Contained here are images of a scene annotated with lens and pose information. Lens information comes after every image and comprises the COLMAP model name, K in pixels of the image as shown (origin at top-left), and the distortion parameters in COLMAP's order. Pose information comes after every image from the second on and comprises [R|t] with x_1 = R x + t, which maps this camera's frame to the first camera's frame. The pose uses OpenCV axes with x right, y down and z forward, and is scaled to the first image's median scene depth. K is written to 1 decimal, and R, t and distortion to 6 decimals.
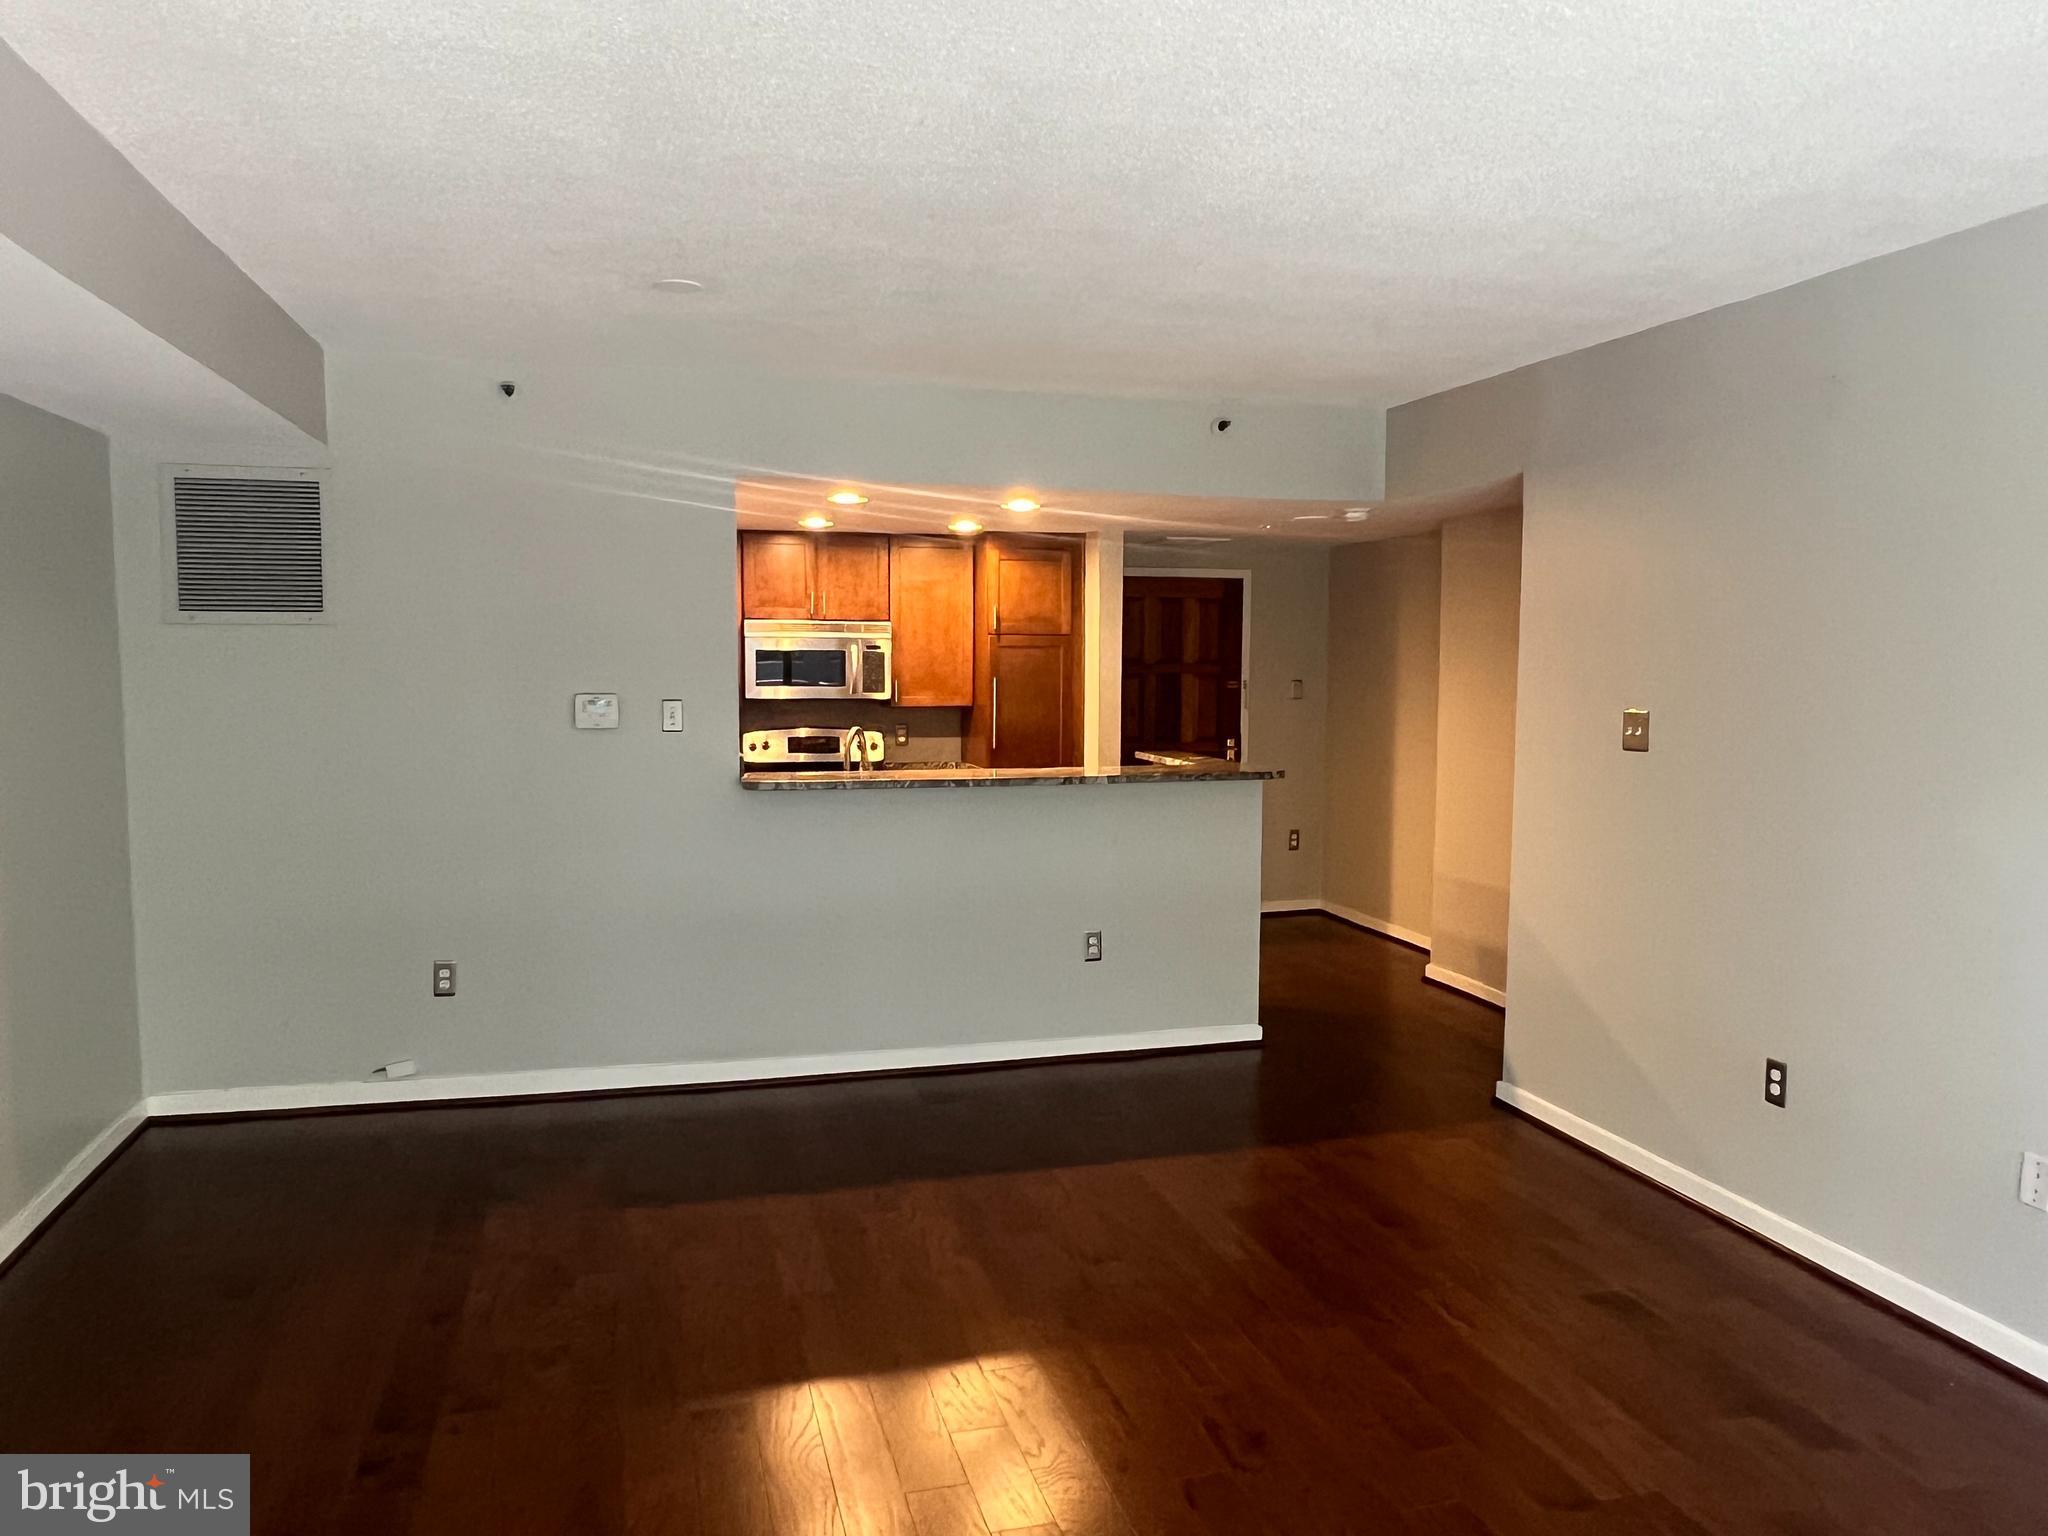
lens RADIAL K [[1409.3, 0, 1024.3], [0, 1409.3, 769.0], [0, 0, 1]] dist [0.002090, -0.008050]
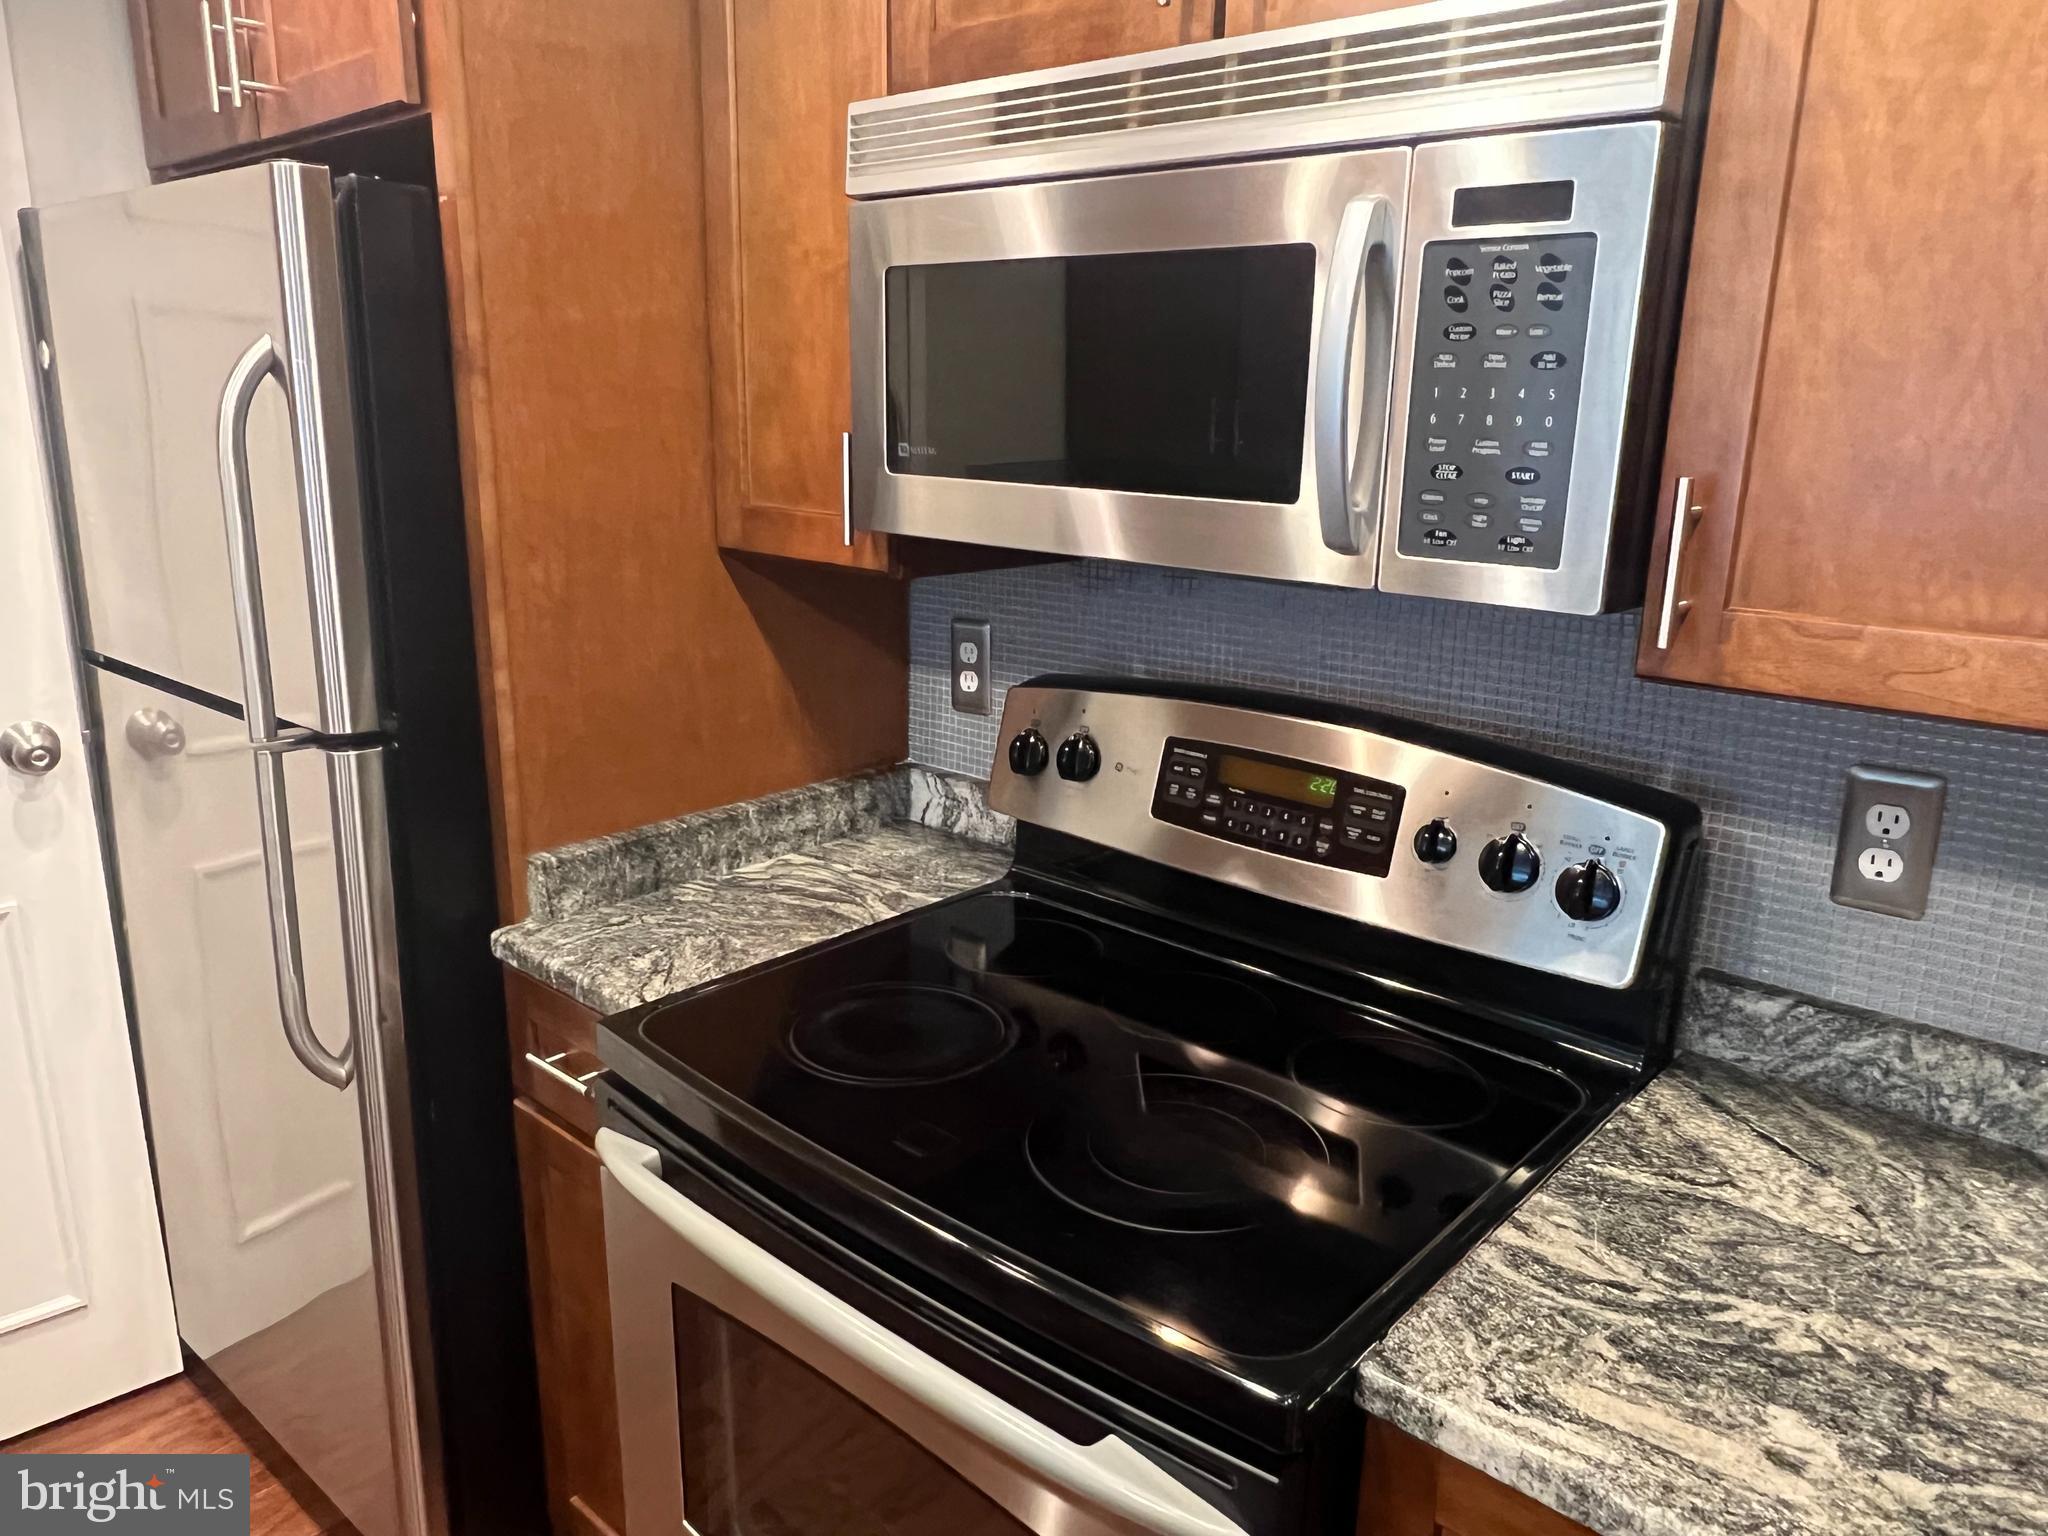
lens RADIAL K [[1409.3, 0, 1004.9], [0, 1409.3, 781.5], [0, 0, 1]] dist [0.002090, -0.008050]
pose [[0.545343, 0.224255, -0.807657, -0.017903], [-0.078861, 0.973000, 0.216916, -0.059162], [0.834495, -0.054601, 0.548304, 0.885810]]
